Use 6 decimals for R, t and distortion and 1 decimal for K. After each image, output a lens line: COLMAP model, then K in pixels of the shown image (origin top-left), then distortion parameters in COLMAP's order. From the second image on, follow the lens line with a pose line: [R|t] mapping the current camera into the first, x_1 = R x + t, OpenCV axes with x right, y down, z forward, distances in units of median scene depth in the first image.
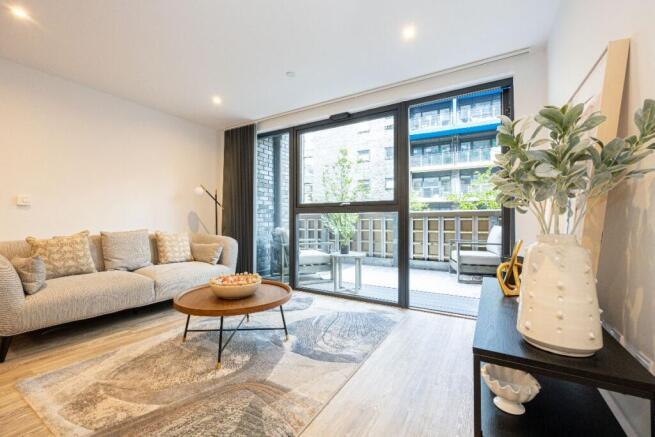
lens RADIAL K [[266.3, 0, 333.2], [0, 266.3, 221.2], [0, 0, 1]] dist [-0.006239, -0.000672]
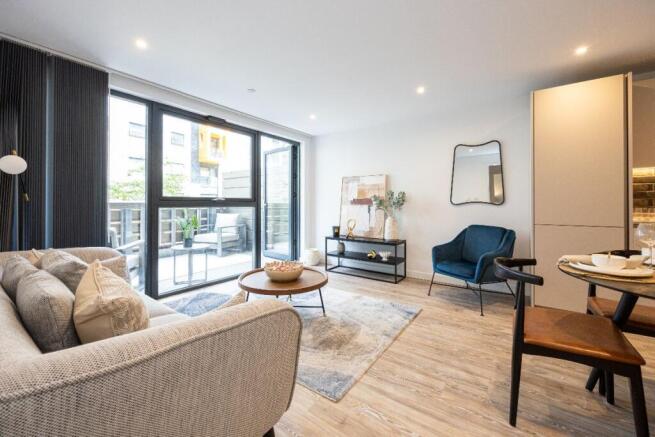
lens RADIAL K [[266.3, 0, 325.9], [0, 266.3, 209.6], [0, 0, 1]] dist [-0.006239, -0.000672]
pose [[0.121540, -0.008542, 0.992550, -0.909126], [-0.006946, 0.999931, 0.009456, -0.030169], [-0.992562, -0.008044, 0.121473, 0.369632]]
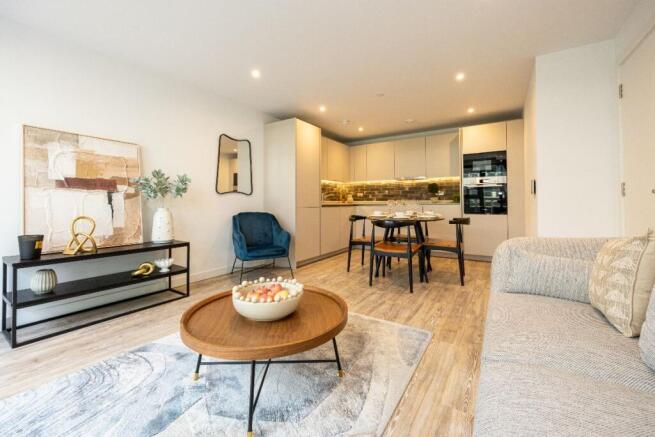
lens RADIAL K [[266.3, 0, 324.1], [0, 266.3, 202.9], [0, 0, 1]] dist [-0.006239, -0.000672]
pose [[-0.998740, 0.006527, 0.049765, -0.297545], [0.006104, 0.999944, -0.008632, 0.000477], [-0.049818, -0.008318, -0.998724, 0.977843]]
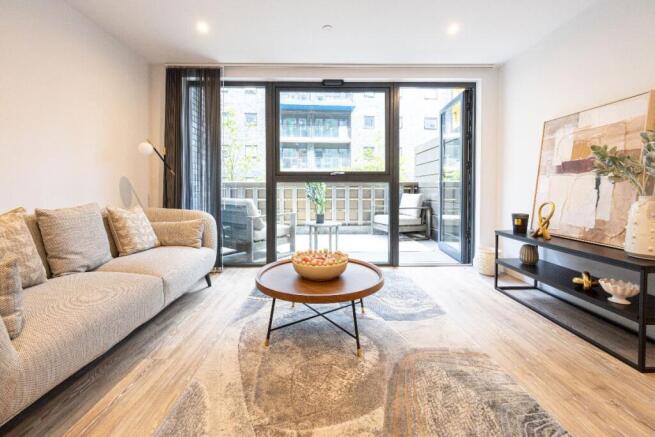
lens RADIAL K [[266.3, 0, 324.9], [0, 266.3, 205.3], [0, 0, 1]] dist [-0.006239, -0.000672]
pose [[0.859464, -0.028128, 0.510422, -0.454157], [-0.001456, 0.998346, 0.057468, -0.002343], [-0.511195, -0.050135, 0.858001, 0.144618]]
